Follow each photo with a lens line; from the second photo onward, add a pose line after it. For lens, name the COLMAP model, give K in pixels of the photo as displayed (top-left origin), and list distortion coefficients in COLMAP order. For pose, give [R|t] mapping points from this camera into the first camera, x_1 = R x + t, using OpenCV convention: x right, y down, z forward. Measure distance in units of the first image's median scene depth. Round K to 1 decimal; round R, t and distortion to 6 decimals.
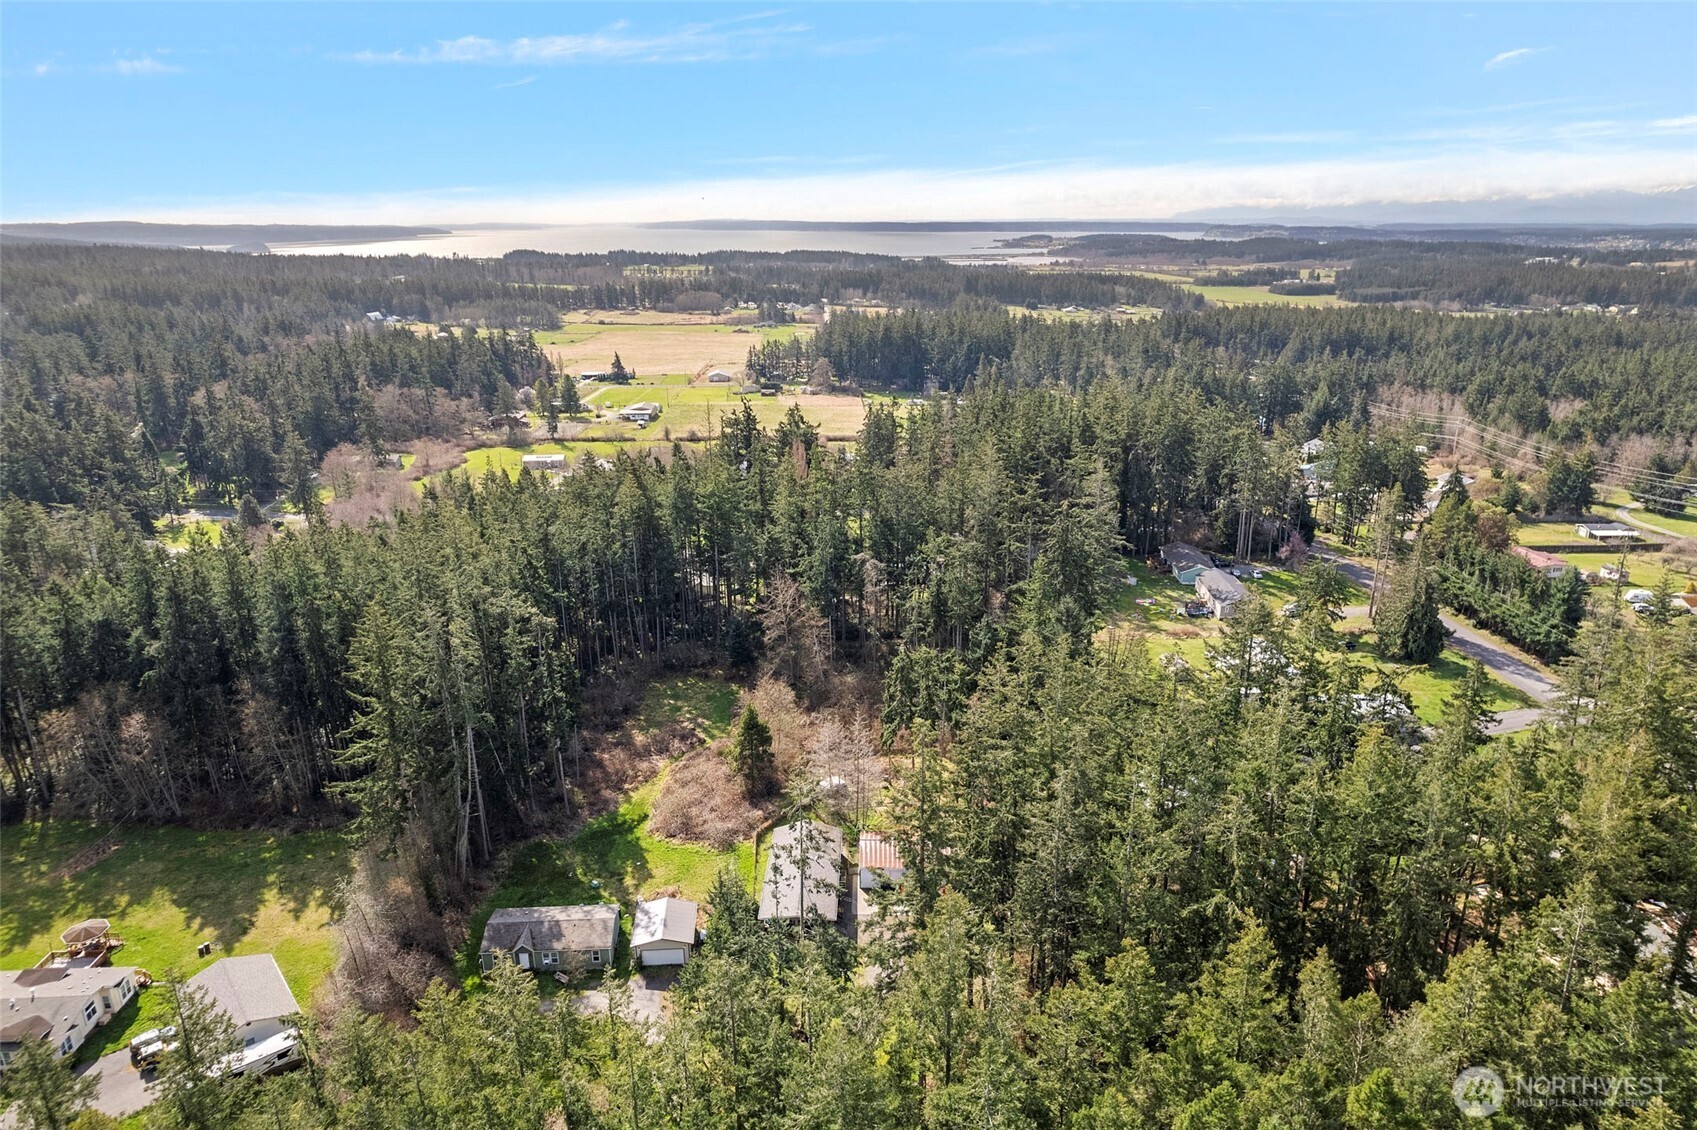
lens RADIAL K [[1110.8, 0, 848.5], [0, 1110.8, 565.0], [0, 0, 1]] dist [-0.078665, 0.059408]
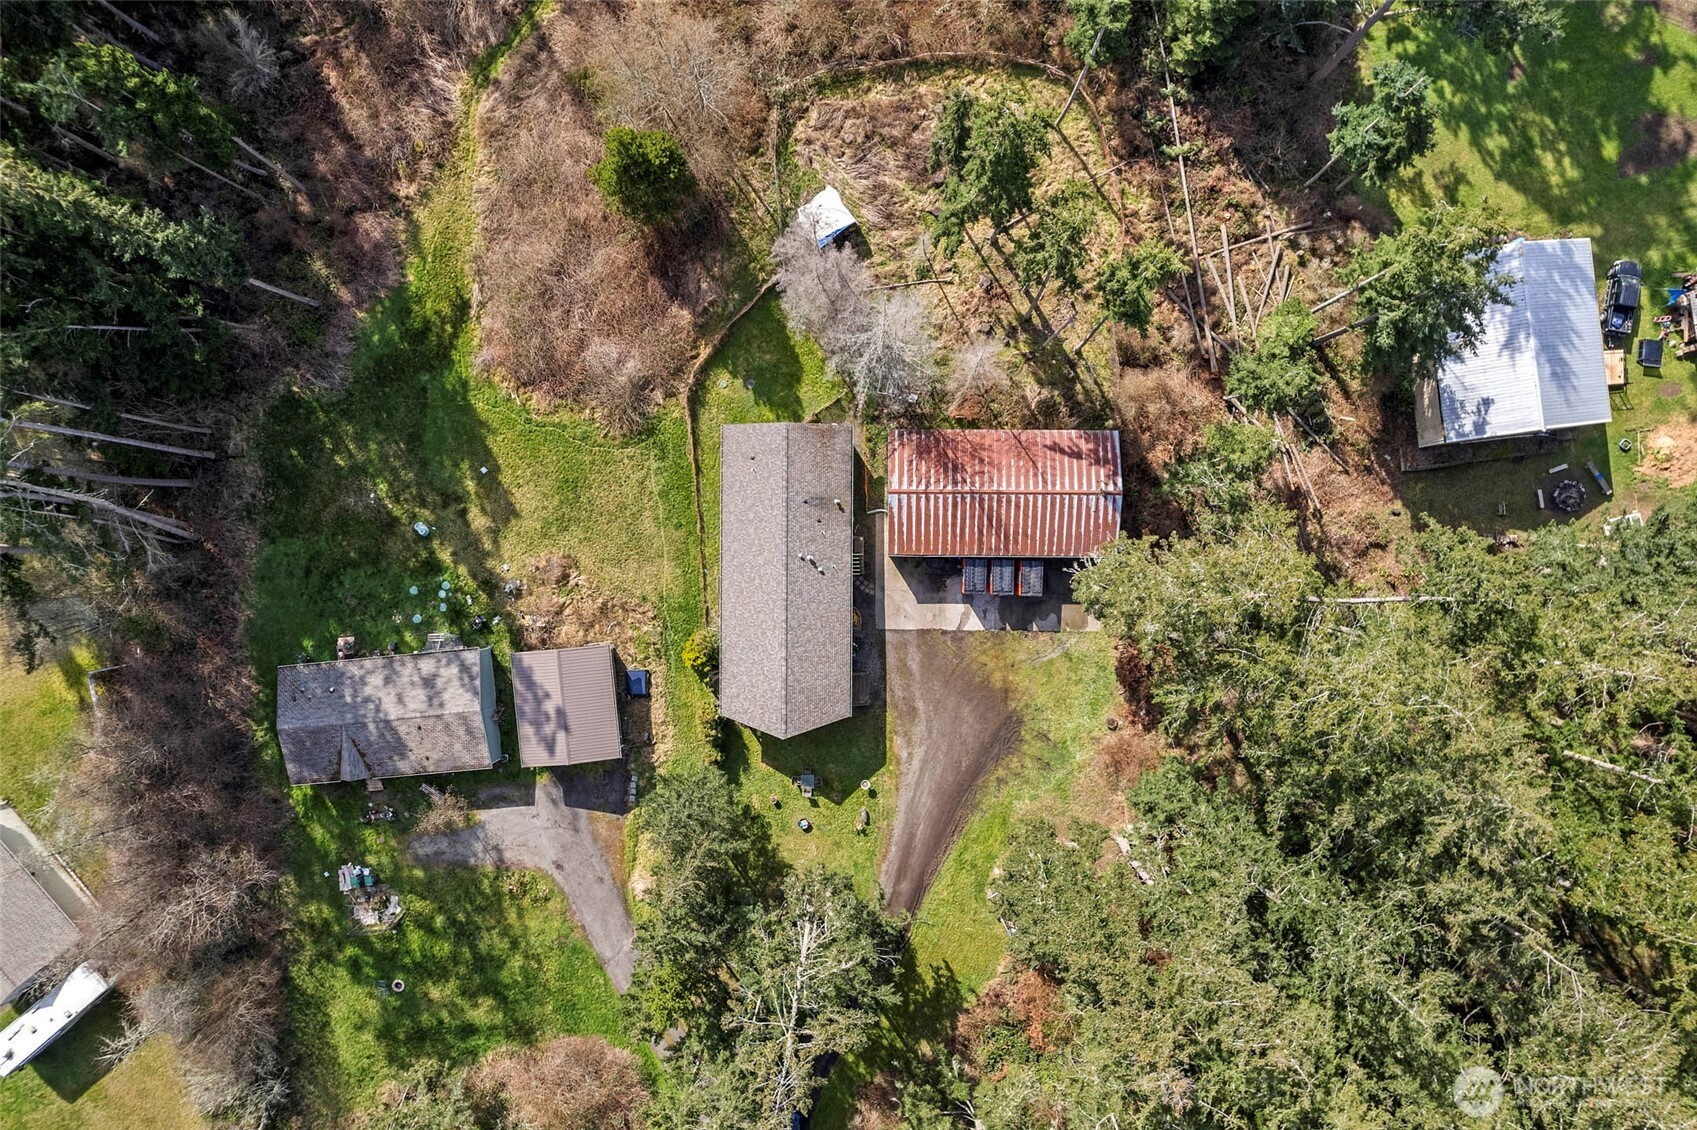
lens RADIAL K [[1110.8, 0, 848.5], [0, 1110.8, 565.0], [0, 0, 1]] dist [-0.078665, 0.059408]
pose [[0.999395, -0.033821, -0.008078, -0.000781], [0.018141, 0.308944, 0.950907, -0.028938], [-0.029665, -0.950479, 0.309371, 0.097518]]
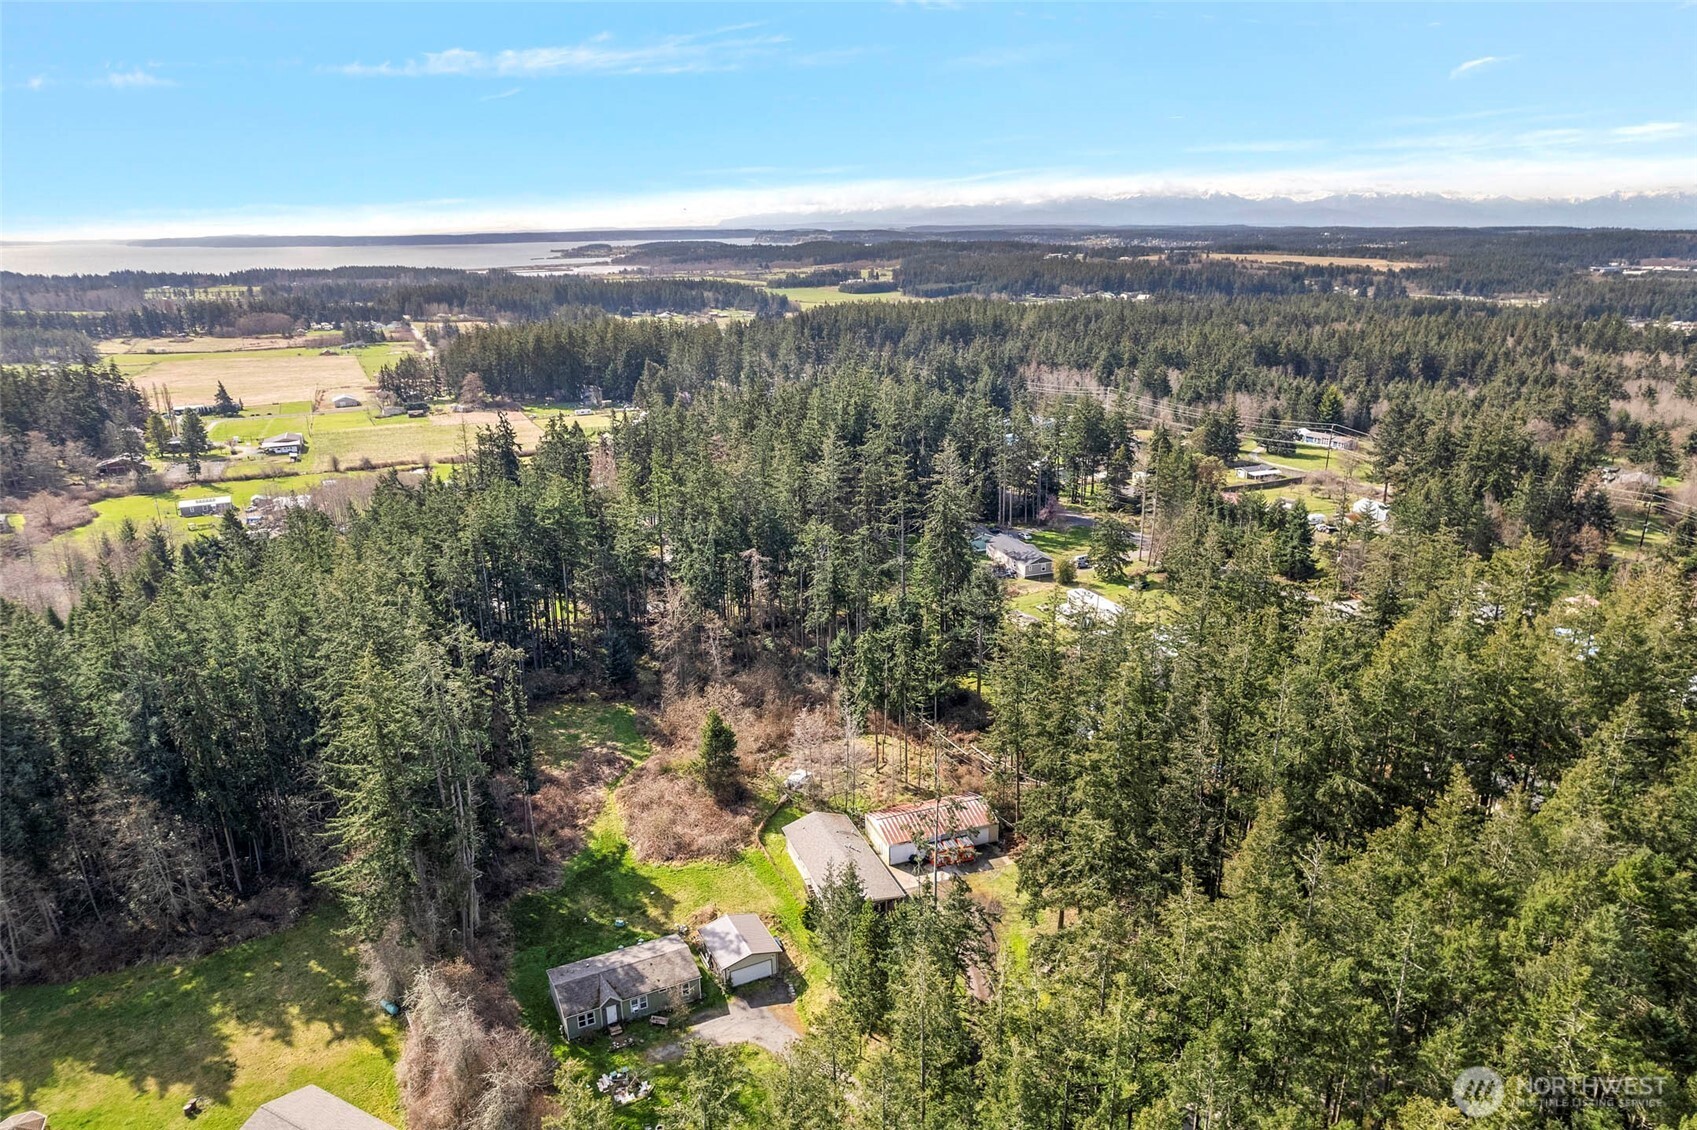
lens RADIAL K [[1110.8, 0, 848.5], [0, 1110.8, 565.0], [0, 0, 1]] dist [-0.078665, 0.059408]
pose [[0.925361, -0.115667, 0.361010, -0.042771], [0.118408, 0.992858, 0.014600, -0.000076], [-0.360120, 0.029237, 0.932448, 0.006995]]
